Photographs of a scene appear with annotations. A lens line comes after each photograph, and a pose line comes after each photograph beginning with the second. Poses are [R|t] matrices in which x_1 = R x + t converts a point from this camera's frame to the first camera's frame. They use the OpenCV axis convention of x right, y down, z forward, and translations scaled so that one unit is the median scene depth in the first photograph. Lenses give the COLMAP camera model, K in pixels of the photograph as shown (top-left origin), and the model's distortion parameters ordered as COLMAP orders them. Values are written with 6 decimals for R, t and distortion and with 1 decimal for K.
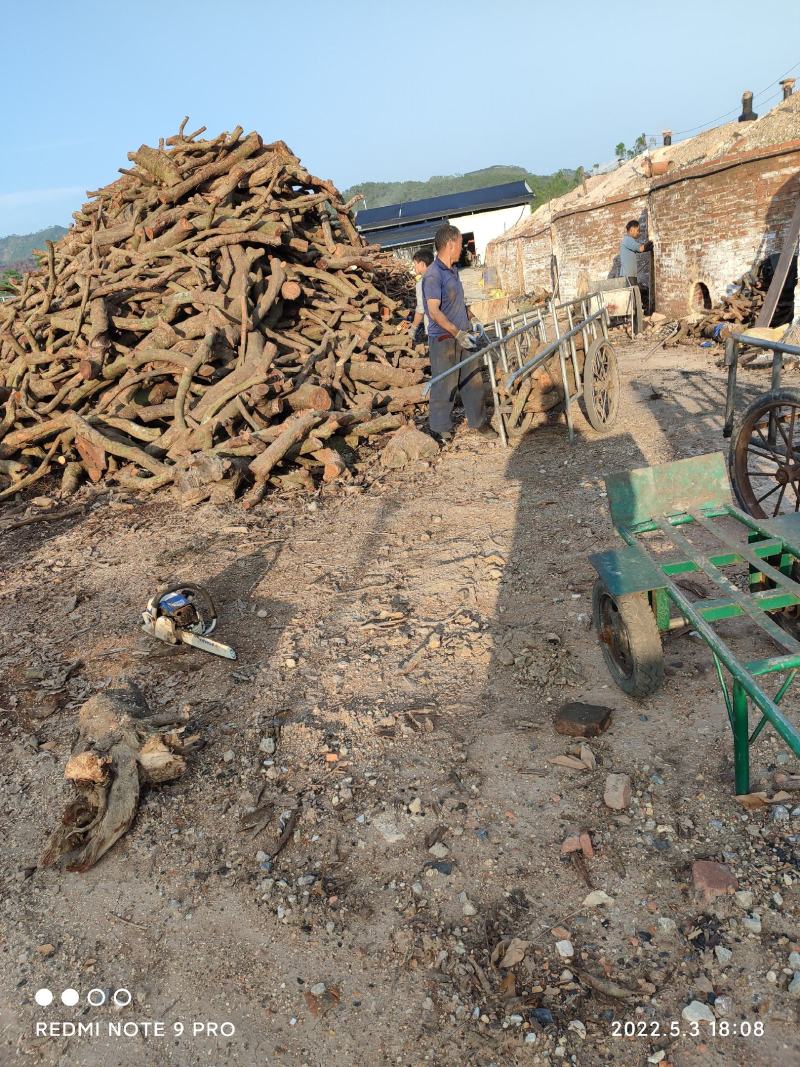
lens RADIAL K [[790.7, 0, 399.8], [0, 790.7, 534.3], [0, 0, 1]] dist [0.050334, 0.002797]
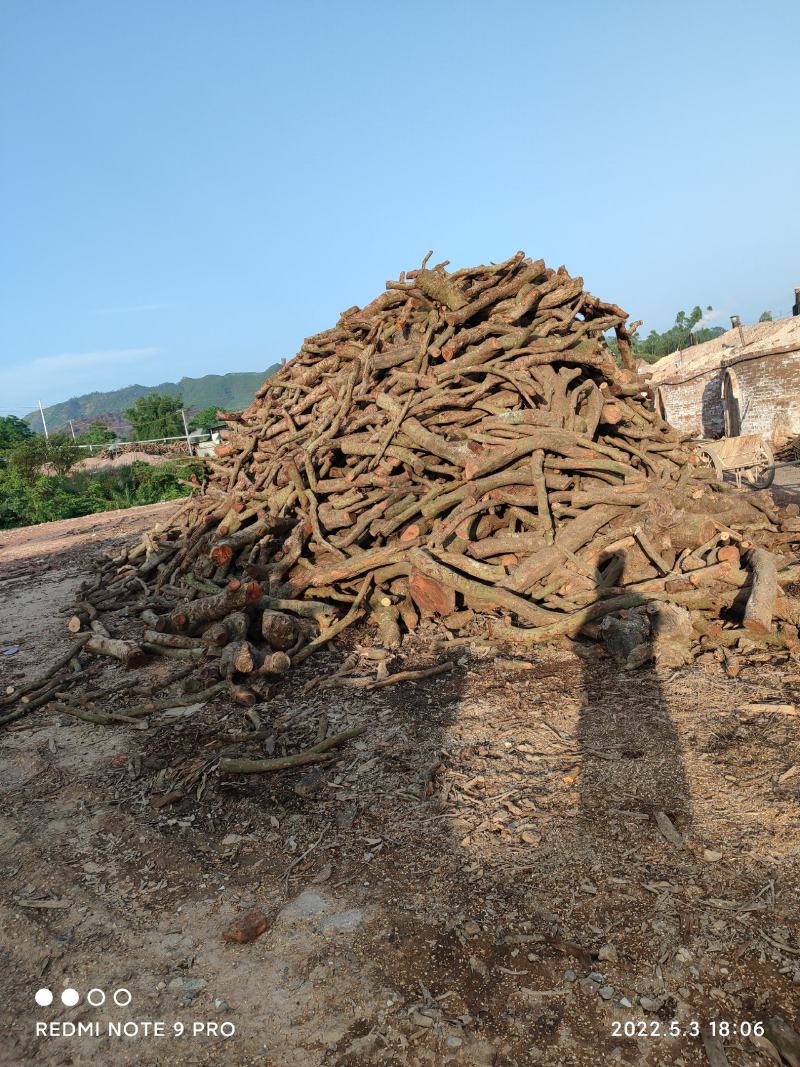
lens RADIAL K [[790.7, 0, 400.3], [0, 790.7, 533.3], [0, 0, 1]] dist [0.050334, 0.002797]
pose [[0.999020, 0.014925, -0.041664, -0.328814], [-0.022464, 0.982137, -0.186821, -0.009202], [0.038131, 0.187574, 0.981510, 0.159181]]
